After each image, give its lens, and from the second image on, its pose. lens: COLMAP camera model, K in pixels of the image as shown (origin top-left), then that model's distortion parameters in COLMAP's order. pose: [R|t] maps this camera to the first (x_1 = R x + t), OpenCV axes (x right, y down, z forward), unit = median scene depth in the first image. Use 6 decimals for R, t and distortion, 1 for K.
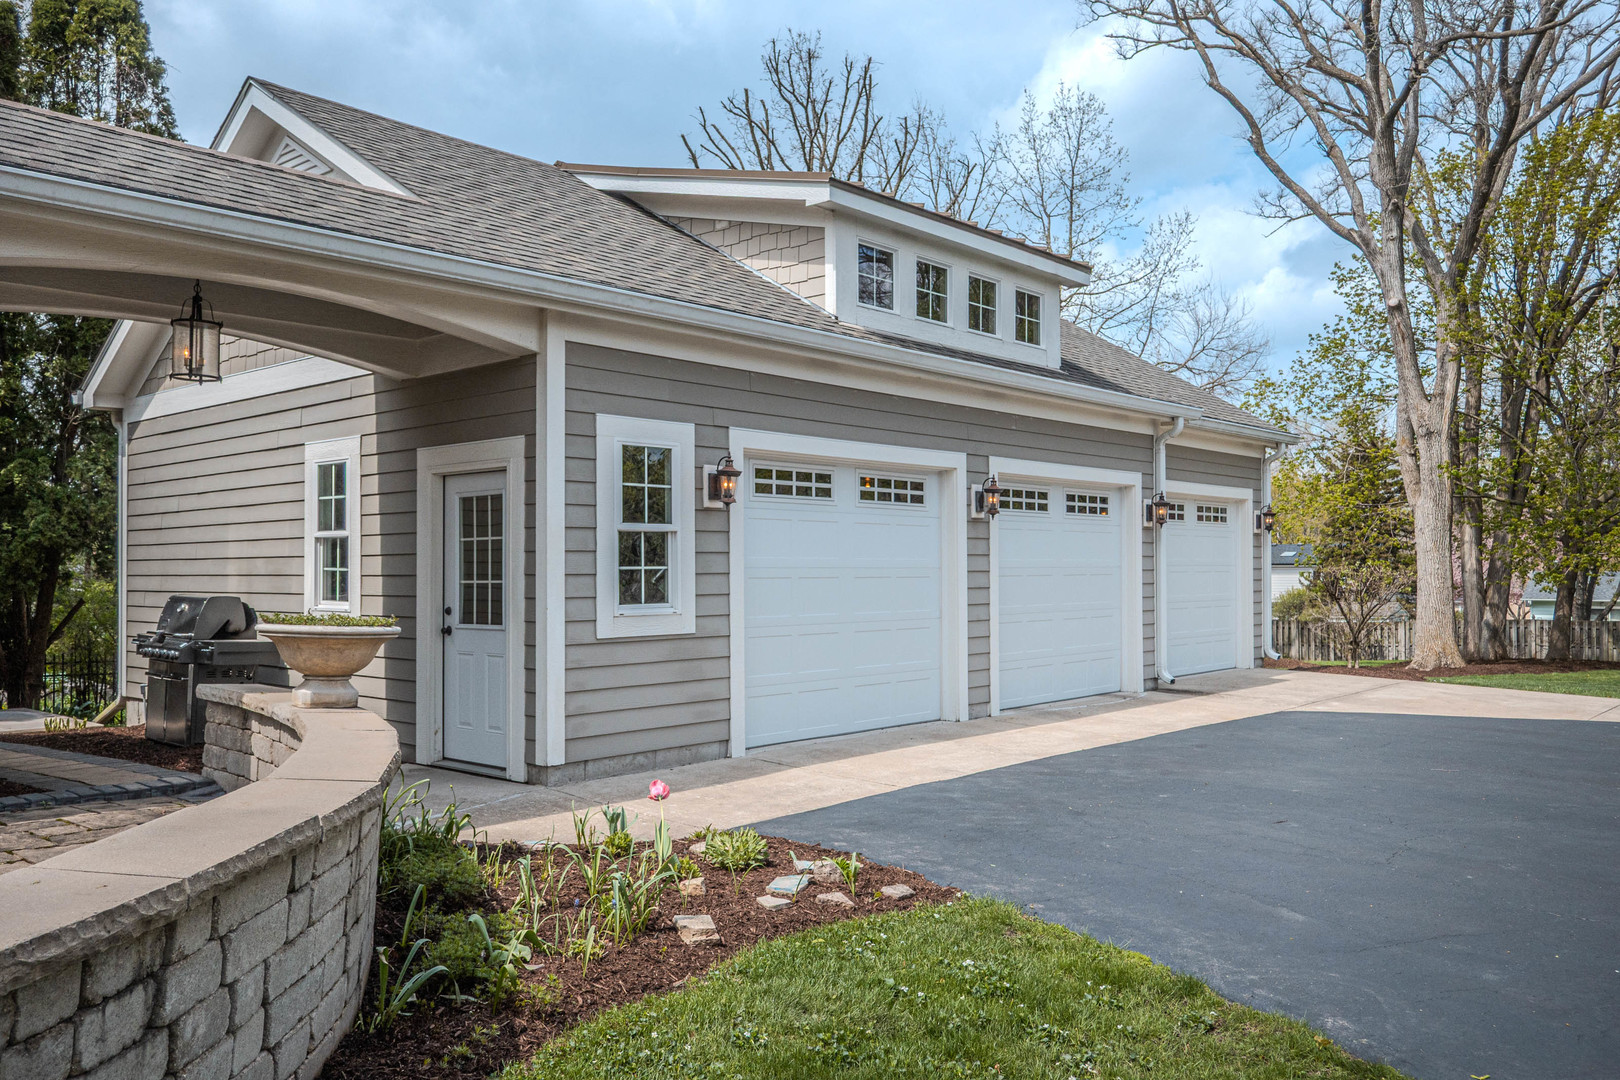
lens RADIAL K [[1270.3, 0, 810.0], [0, 1270.3, 540.0], [0, 0, 1]] dist [-0.001347, -0.000400]
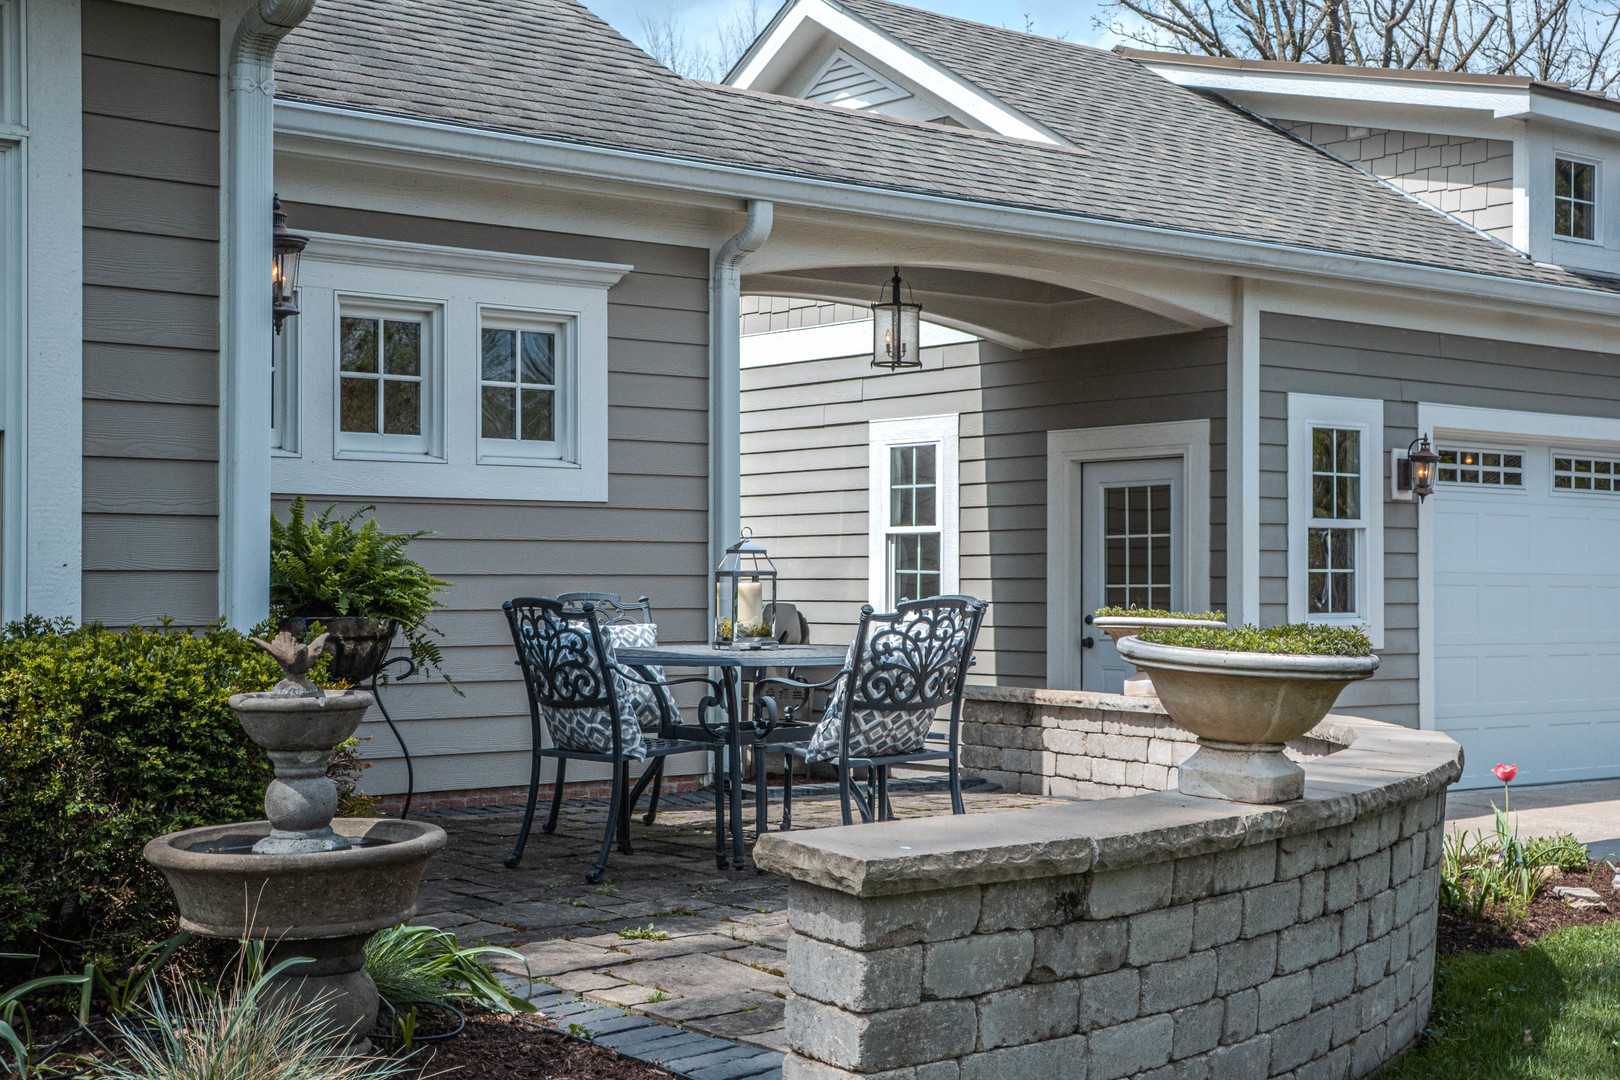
lens RADIAL K [[2327.9, 0, 810.0], [0, 2327.9, 540.0], [0, 0, 1]] dist [0.017545, 0.492100]
pose [[0.989568, 0.002812, -0.144038, -0.241705], [-0.002676, 0.999996, 0.001138, 0.000419], [0.144040, -0.000740, 0.989572, -0.580769]]
